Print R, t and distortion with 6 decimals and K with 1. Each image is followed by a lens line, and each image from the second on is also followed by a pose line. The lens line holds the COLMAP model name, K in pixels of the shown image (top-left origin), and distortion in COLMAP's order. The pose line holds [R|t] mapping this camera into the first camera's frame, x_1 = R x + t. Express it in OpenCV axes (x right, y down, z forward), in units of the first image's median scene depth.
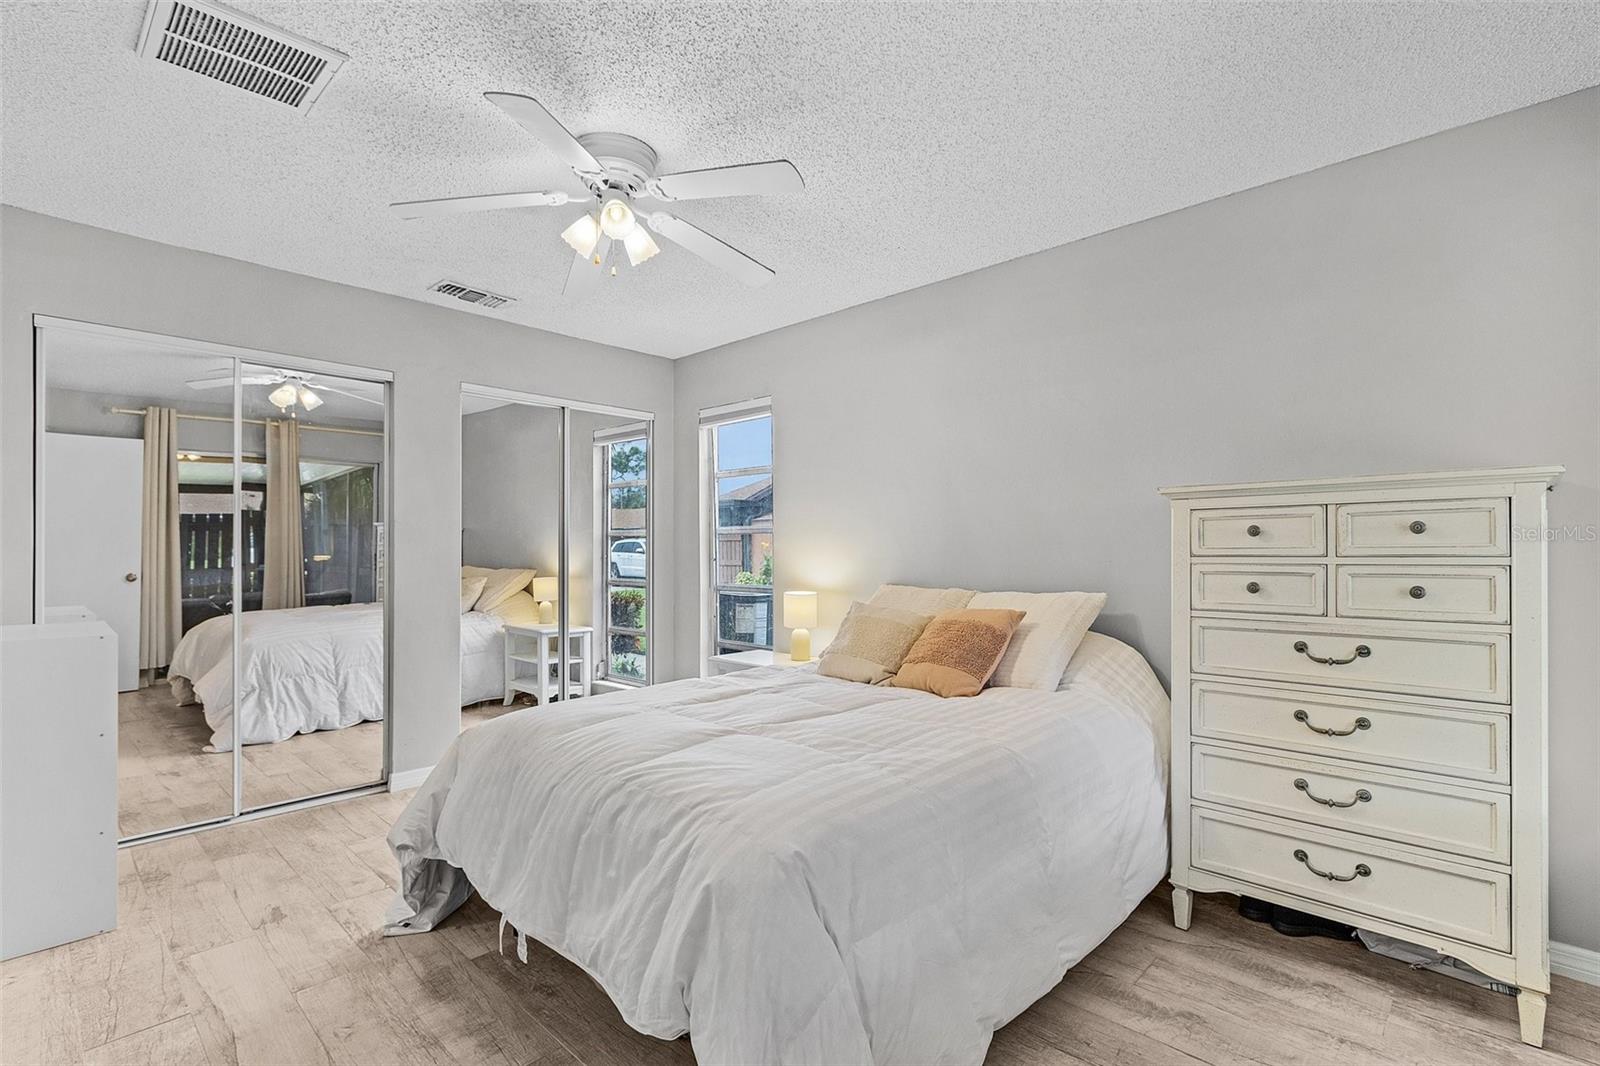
lens RADIAL K [[747.7, 0, 797.6], [0, 747.7, 547.7], [0, 0, 1]] dist [0.002123, 0.000315]
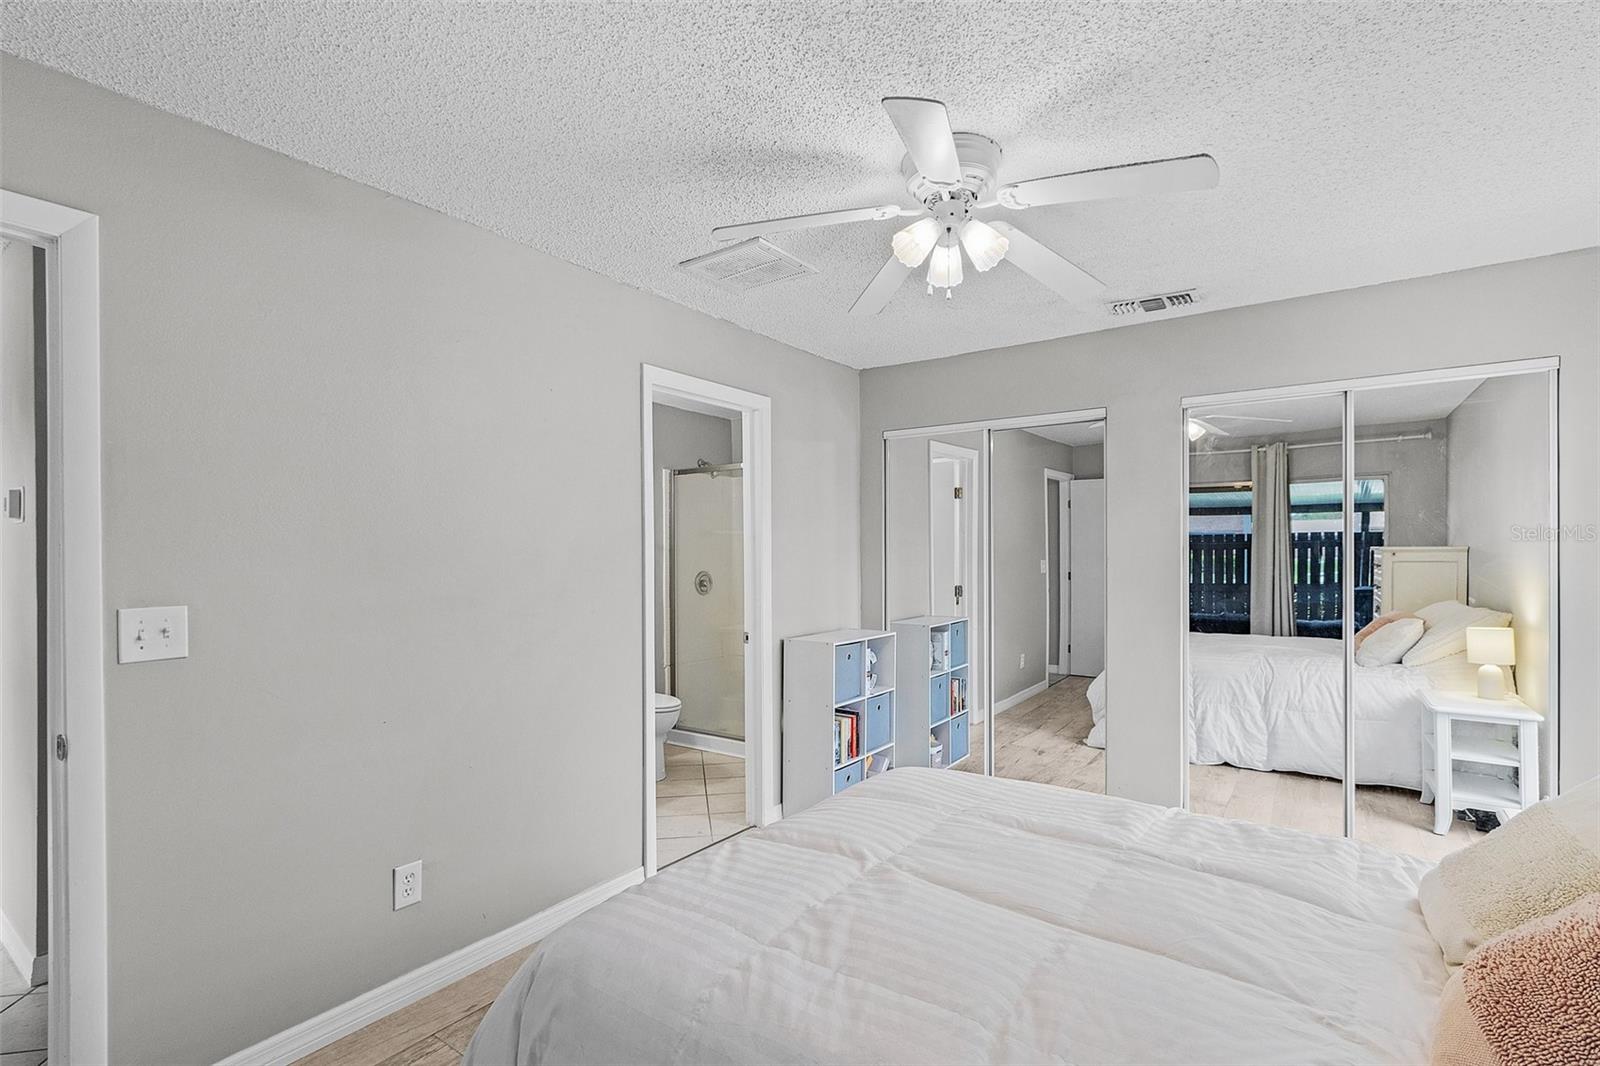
lens RADIAL K [[747.7, 0, 797.6], [0, 747.7, 547.7], [0, 0, 1]] dist [0.002123, 0.000315]
pose [[0.131381, -0.008381, -0.991296, 0.283333], [-0.002744, 0.999957, -0.008818, -0.029515], [0.991328, 0.003878, 0.131353, 0.342064]]
